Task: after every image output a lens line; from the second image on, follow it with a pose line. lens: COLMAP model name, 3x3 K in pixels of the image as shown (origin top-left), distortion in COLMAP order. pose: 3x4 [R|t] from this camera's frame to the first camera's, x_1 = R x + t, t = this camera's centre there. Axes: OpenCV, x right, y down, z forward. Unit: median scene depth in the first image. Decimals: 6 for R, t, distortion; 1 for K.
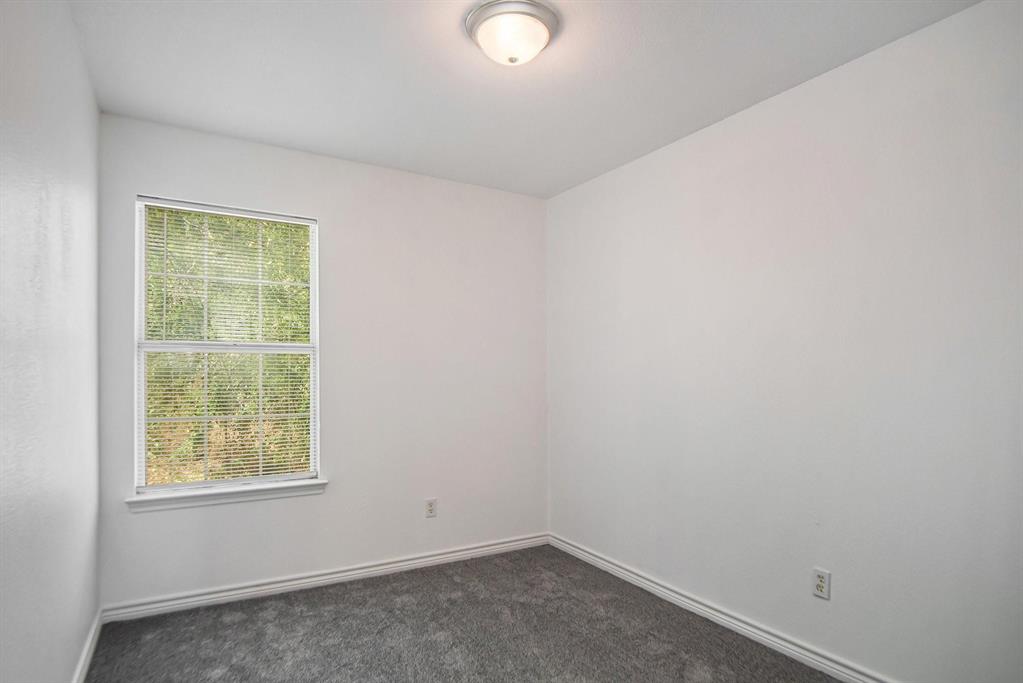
lens RADIAL K [[566.8, 0, 499.2], [0, 566.8, 375.8], [0, 0, 1]] dist [0.031741, 0.000012]
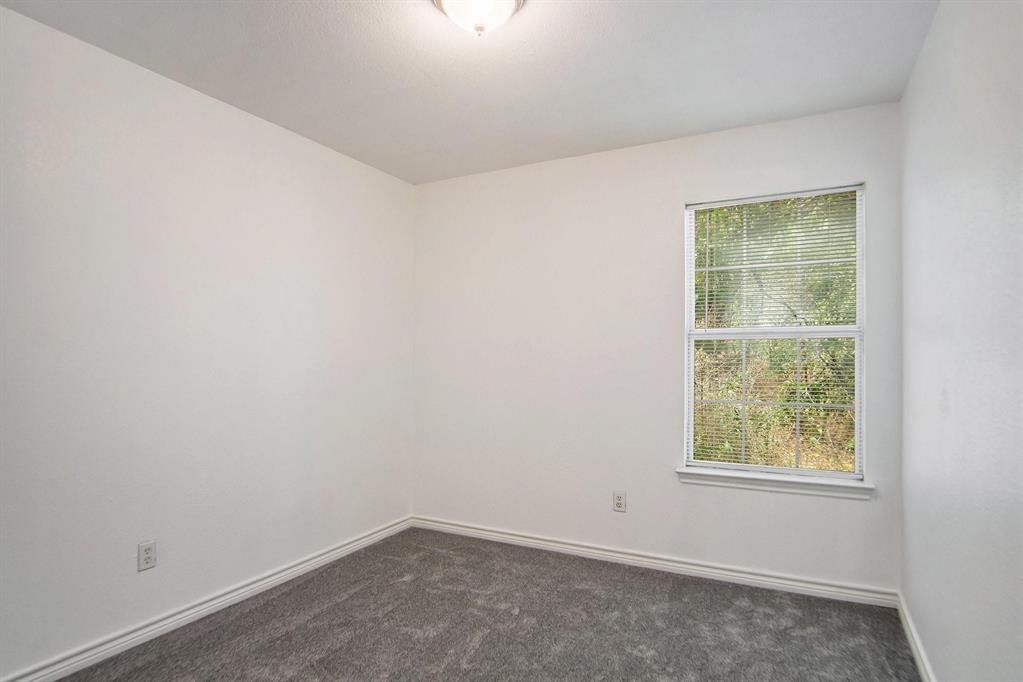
lens RADIAL K [[566.8, 0, 499.2], [0, 566.8, 375.3], [0, 0, 1]] dist [0.031741, 0.000012]
pose [[0.536585, 0.009036, -0.843798, 0.129530], [0.007779, 0.999847, 0.015654, 0.001807], [0.843810, -0.014964, 0.536433, 0.076324]]
